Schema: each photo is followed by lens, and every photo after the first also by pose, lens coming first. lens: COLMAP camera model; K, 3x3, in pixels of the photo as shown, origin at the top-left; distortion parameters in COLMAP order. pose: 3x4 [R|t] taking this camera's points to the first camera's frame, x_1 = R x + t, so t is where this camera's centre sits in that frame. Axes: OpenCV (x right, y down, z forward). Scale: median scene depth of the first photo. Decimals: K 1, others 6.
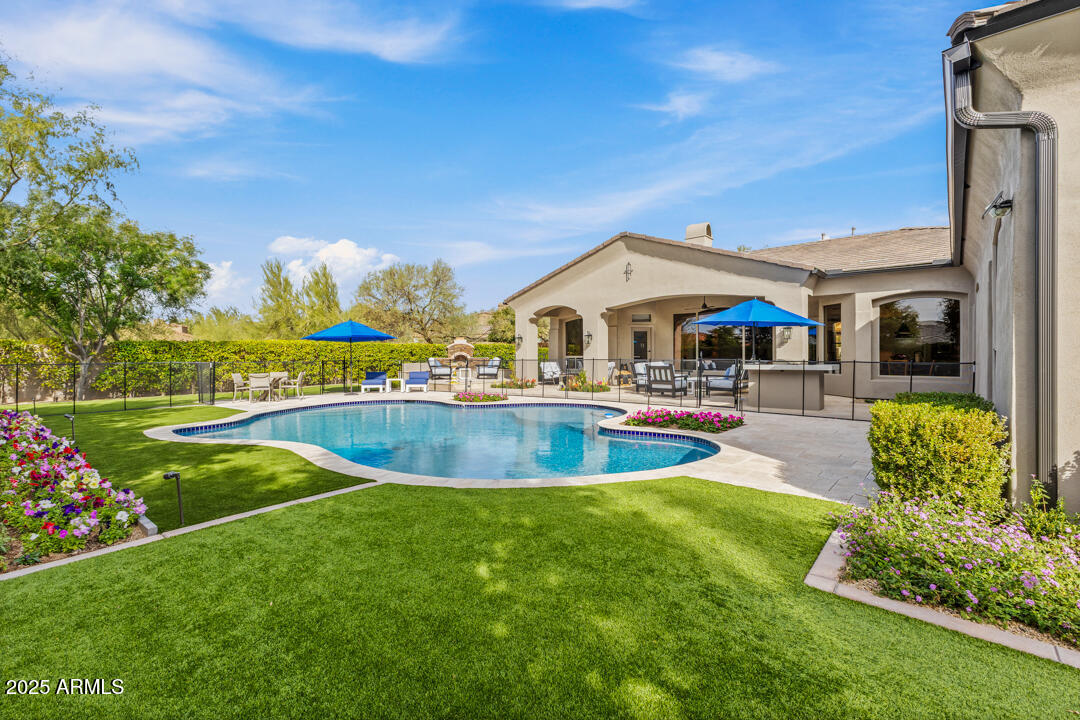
lens RADIAL K [[474.2, 0, 539.2], [0, 474.2, 355.8], [0, 0, 1]] dist [0.002969, -0.000291]
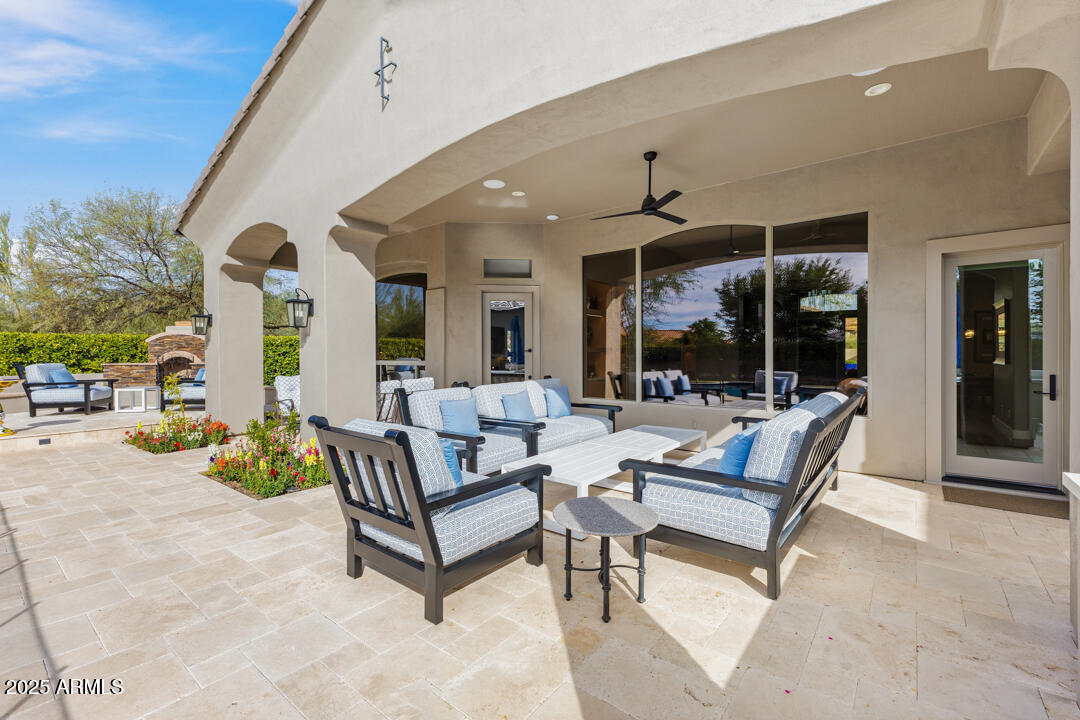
lens RADIAL K [[474.2, 0, 539.2], [0, 474.2, 355.8], [0, 0, 1]] dist [0.002969, -0.000291]
pose [[0.999249, 0.003111, 0.038621, 0.253807], [-0.003133, 0.999995, 0.000514, -0.006172], [-0.038619, -0.000635, 0.999254, 0.665544]]
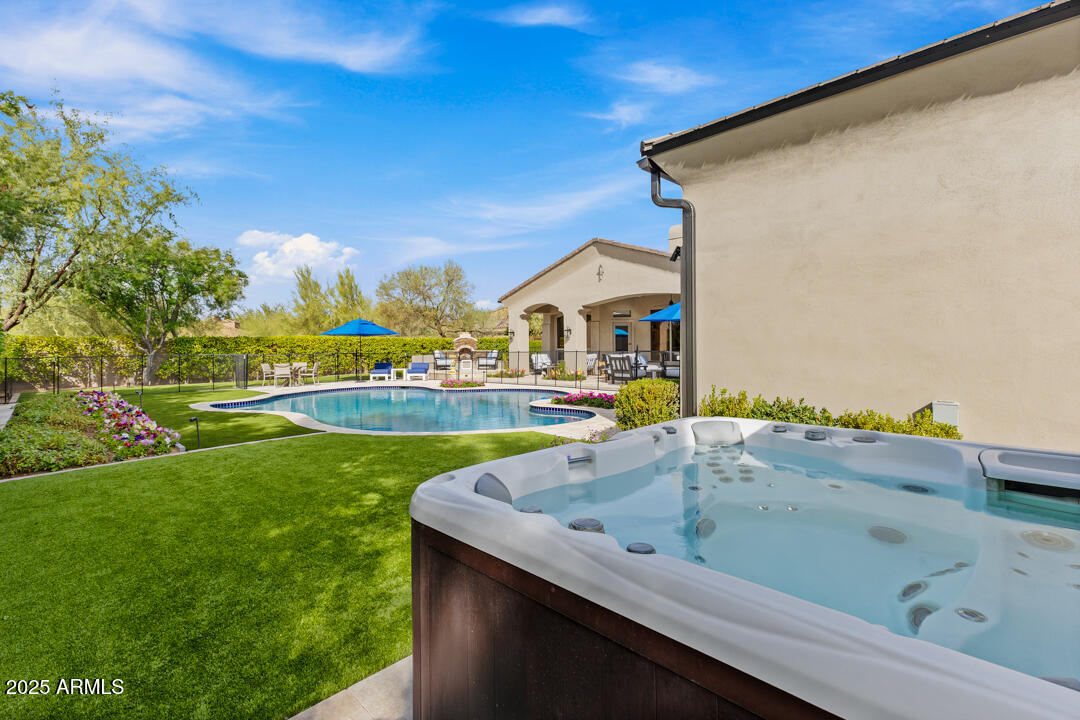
lens RADIAL K [[473.5, 0, 534.7], [0, 473.5, 345.5], [0, 0, 1]] dist [-0.000940, 0.000170]
pose [[0.996537, -0.003527, -0.083078, 0.118085], [0.002980, 0.999973, -0.006717, 0.000500], [0.083099, 0.006446, 0.996520, -0.119109]]
